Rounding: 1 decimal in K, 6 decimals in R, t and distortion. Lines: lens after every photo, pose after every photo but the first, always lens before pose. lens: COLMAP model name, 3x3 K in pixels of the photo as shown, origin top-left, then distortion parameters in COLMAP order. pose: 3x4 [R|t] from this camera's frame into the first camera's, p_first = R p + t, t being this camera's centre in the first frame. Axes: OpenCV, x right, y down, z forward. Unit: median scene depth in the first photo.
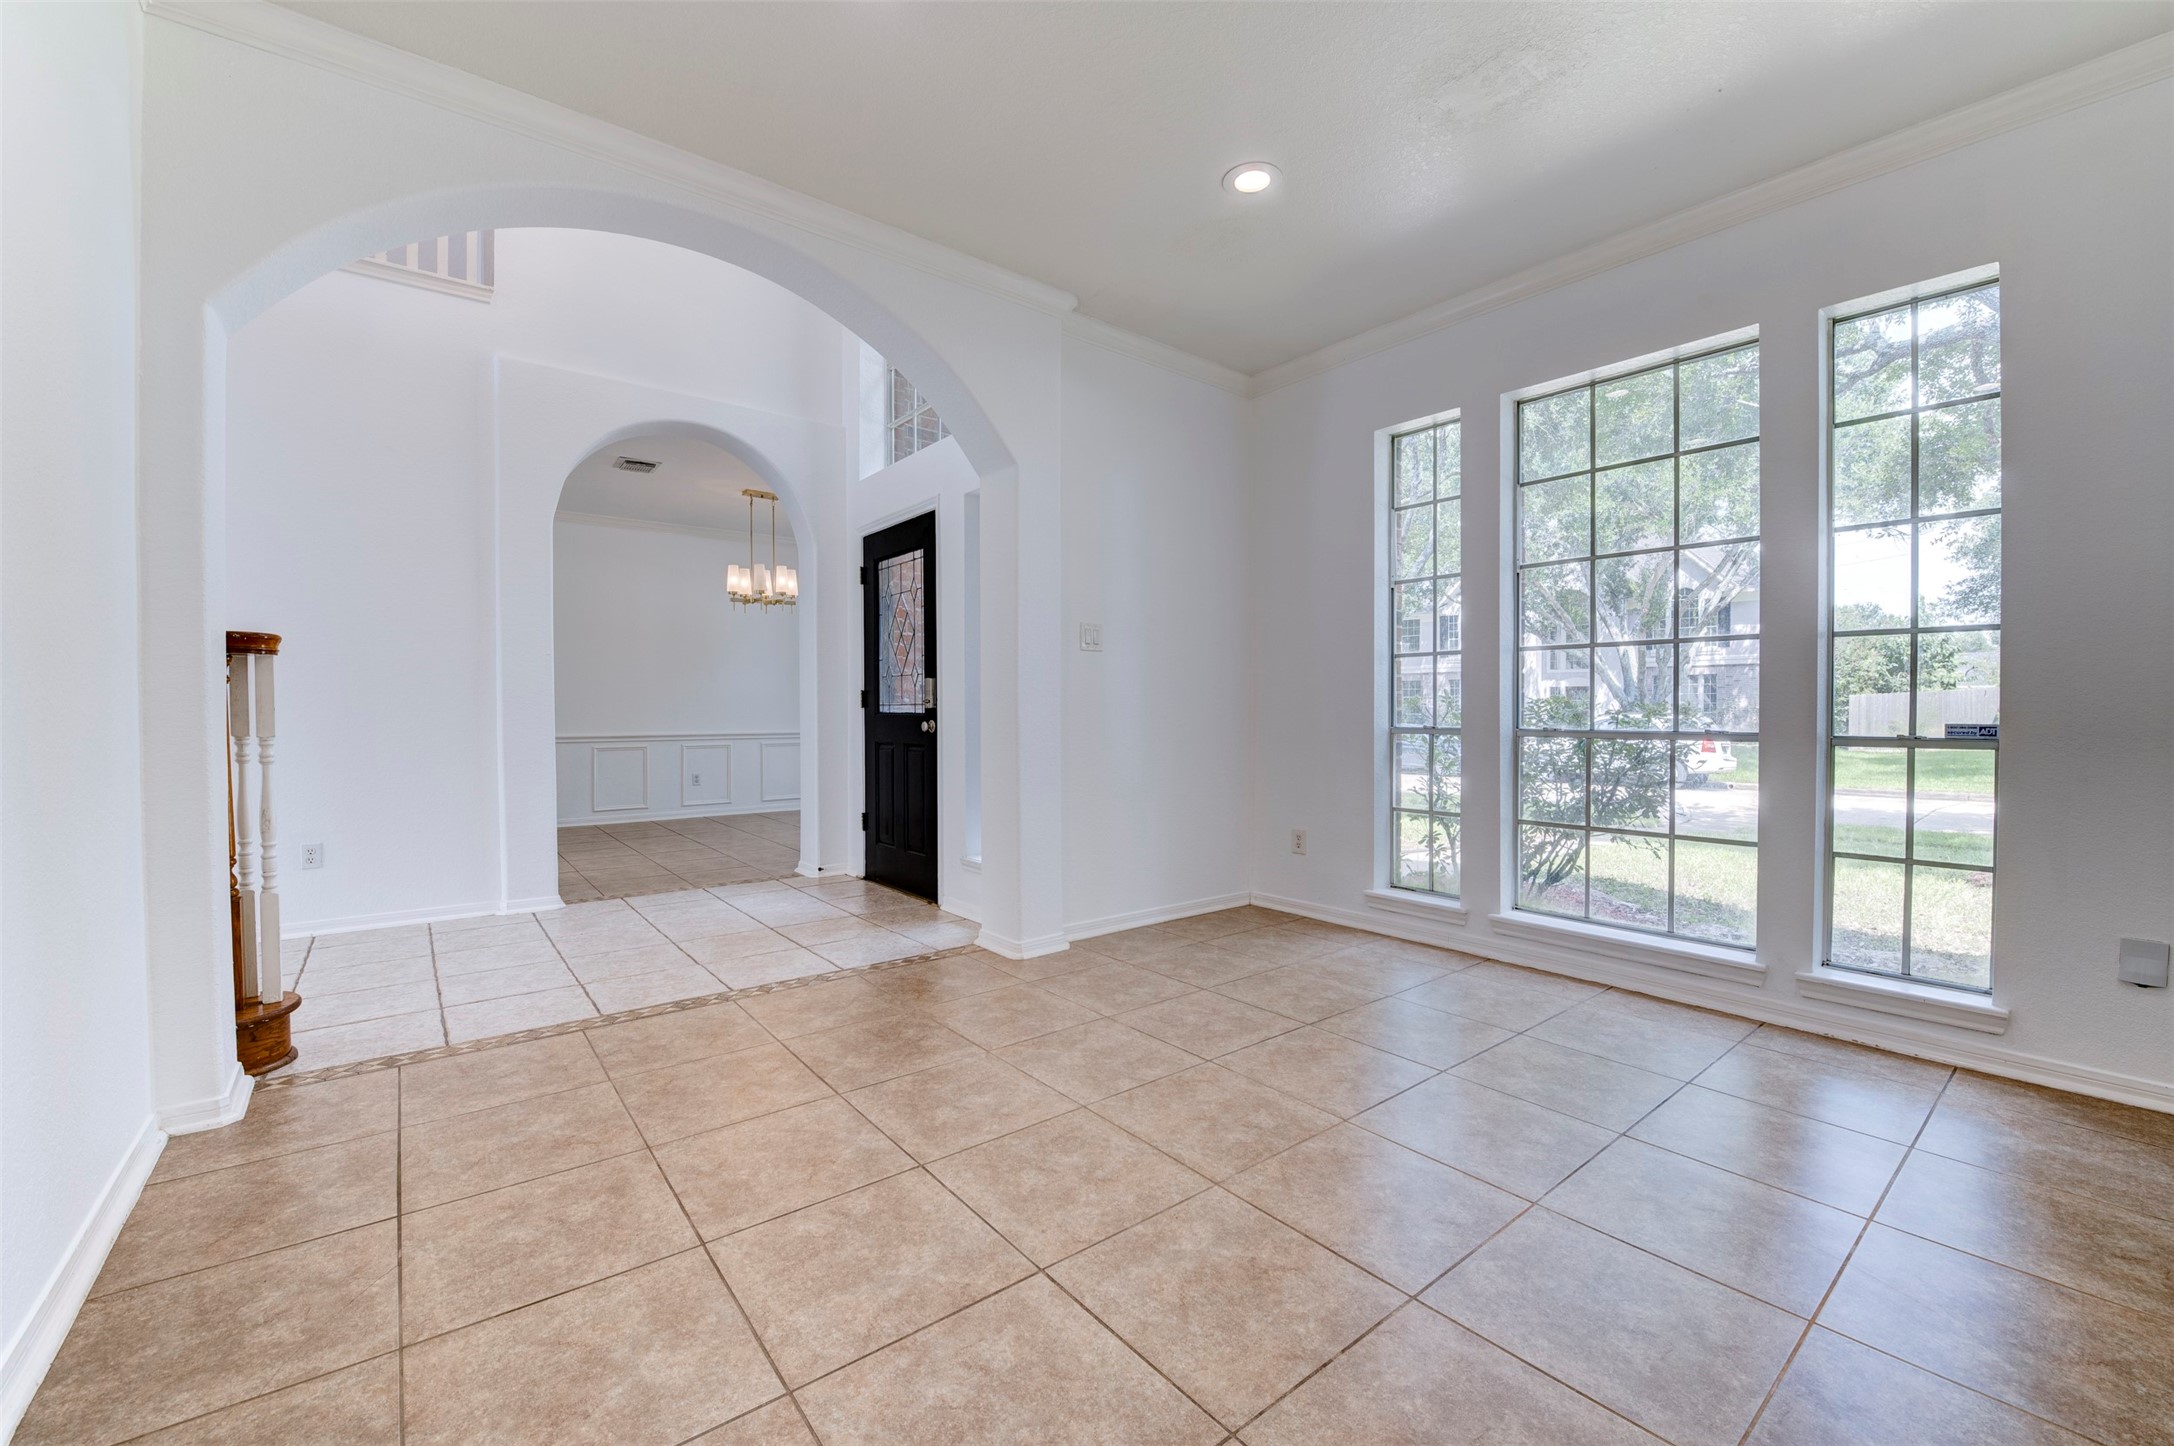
lens RADIAL K [[866.7, 0, 1083.3], [0, 866.7, 718.2], [0, 0, 1]] dist [-0.019824, -0.000498]
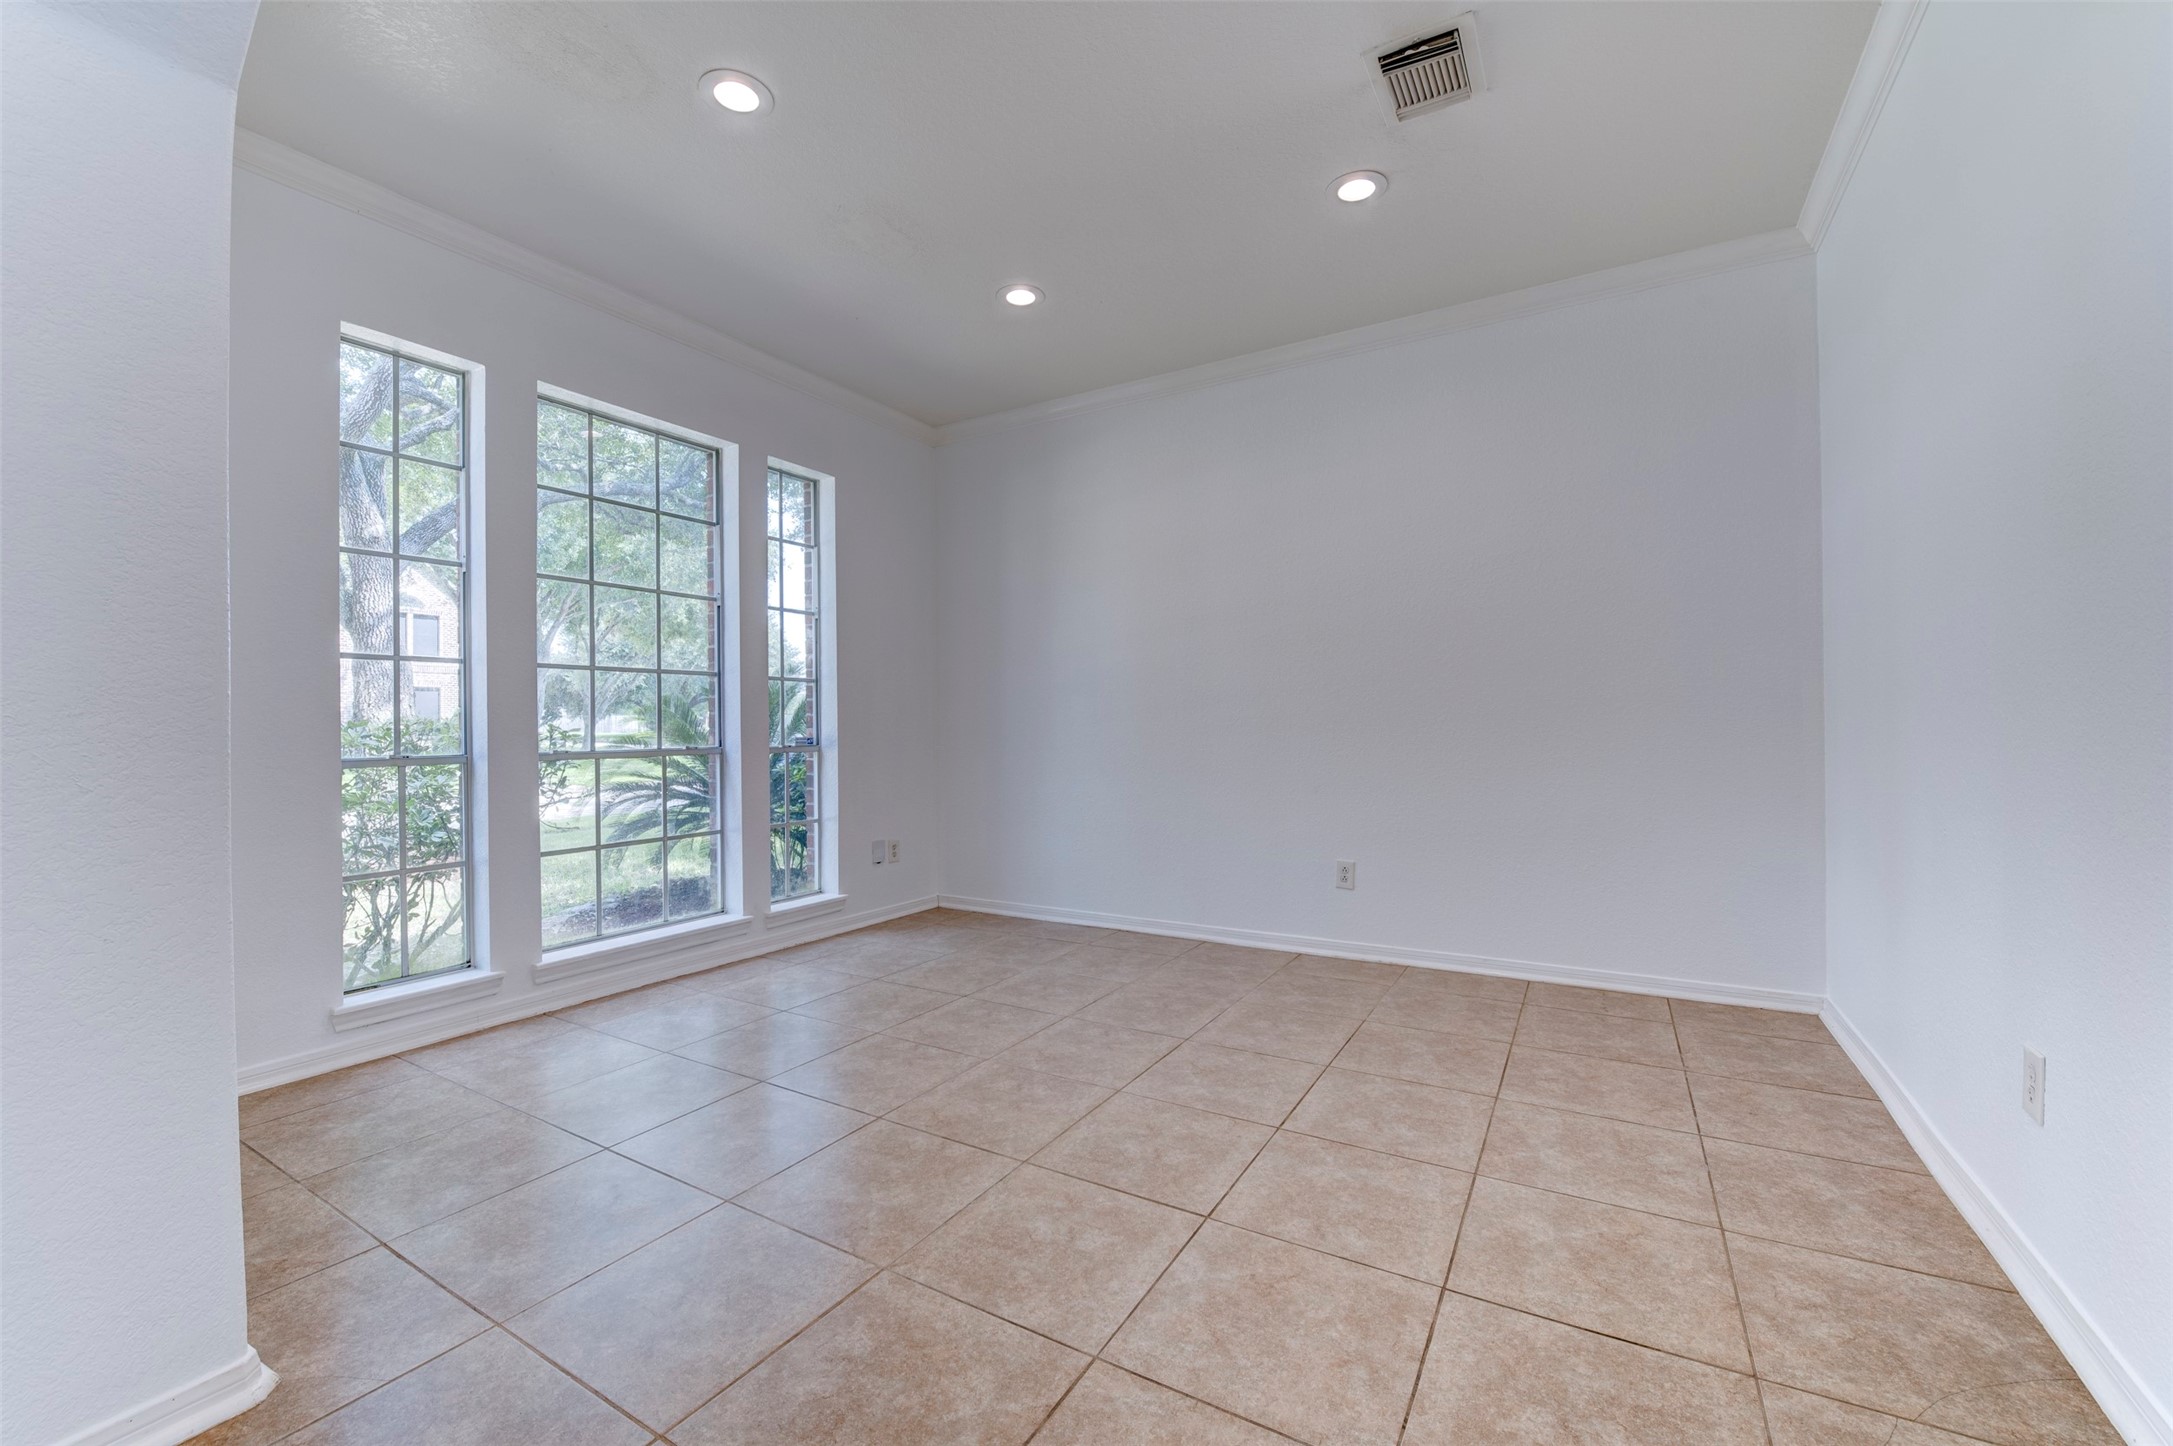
lens RADIAL K [[866.3, 0, 1081.3], [0, 866.3, 726.2], [0, 0, 1]] dist [-0.019824, -0.000498]
pose [[-0.348912, -0.000583, 0.937155, -0.832435], [0.019695, 0.999774, 0.007954, -0.021041], [-0.936948, 0.021232, -0.348822, 1.180770]]
